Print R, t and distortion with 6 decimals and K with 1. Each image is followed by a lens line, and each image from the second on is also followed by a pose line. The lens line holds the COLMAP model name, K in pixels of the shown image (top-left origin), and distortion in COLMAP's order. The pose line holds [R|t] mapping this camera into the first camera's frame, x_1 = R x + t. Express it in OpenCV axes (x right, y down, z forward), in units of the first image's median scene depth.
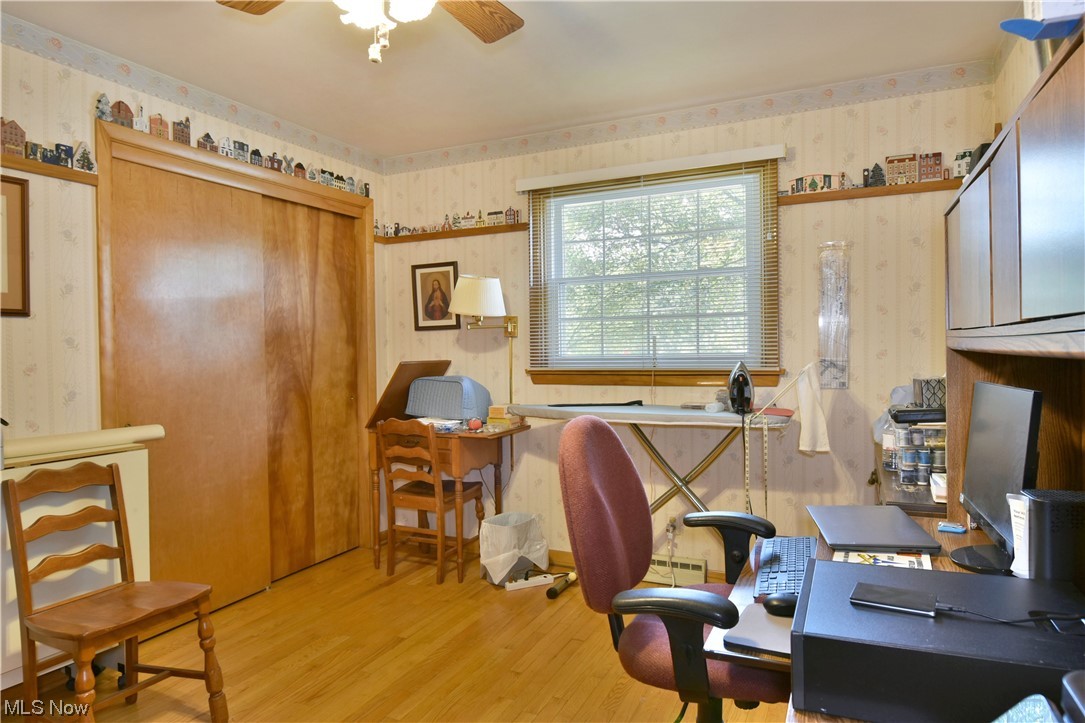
lens RADIAL K [[664.1, 0, 542.5], [0, 664.1, 361.5], [0, 0, 1]] dist [-0.011264, -0.004605]
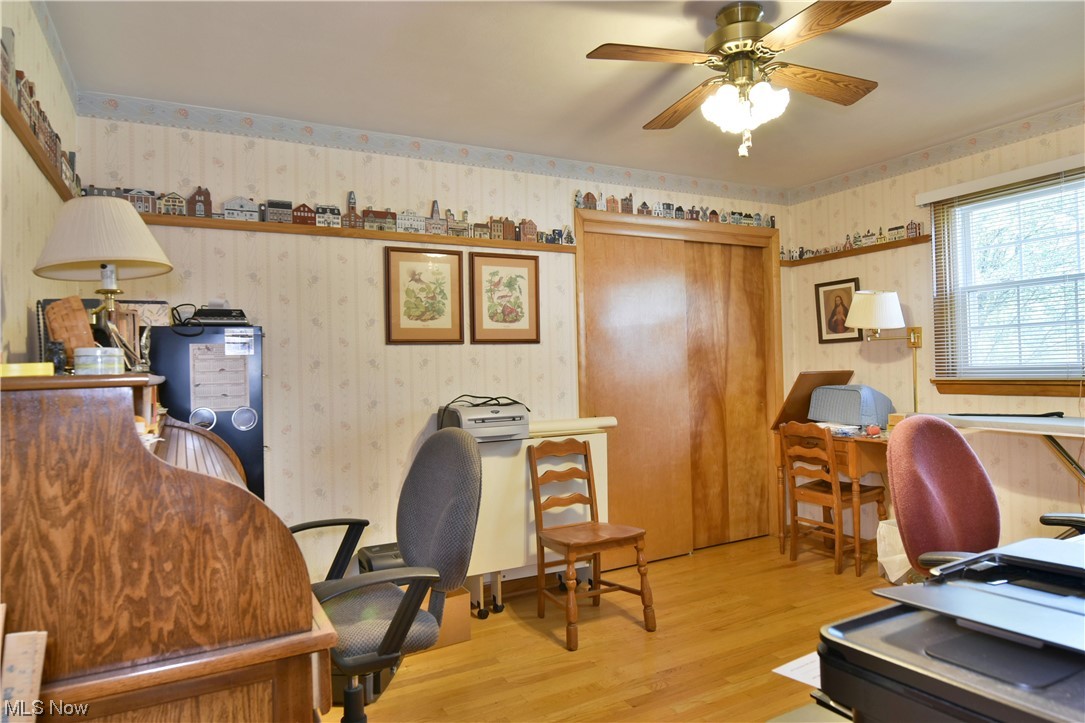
lens RADIAL K [[664.1, 0, 542.5], [0, 664.1, 361.5], [0, 0, 1]] dist [-0.011264, -0.004605]
pose [[0.802593, -0.013288, -0.596379, 0.110246], [0.002578, 0.999820, -0.018808, 0.002823], [0.596521, 0.013557, 0.802483, -0.174496]]
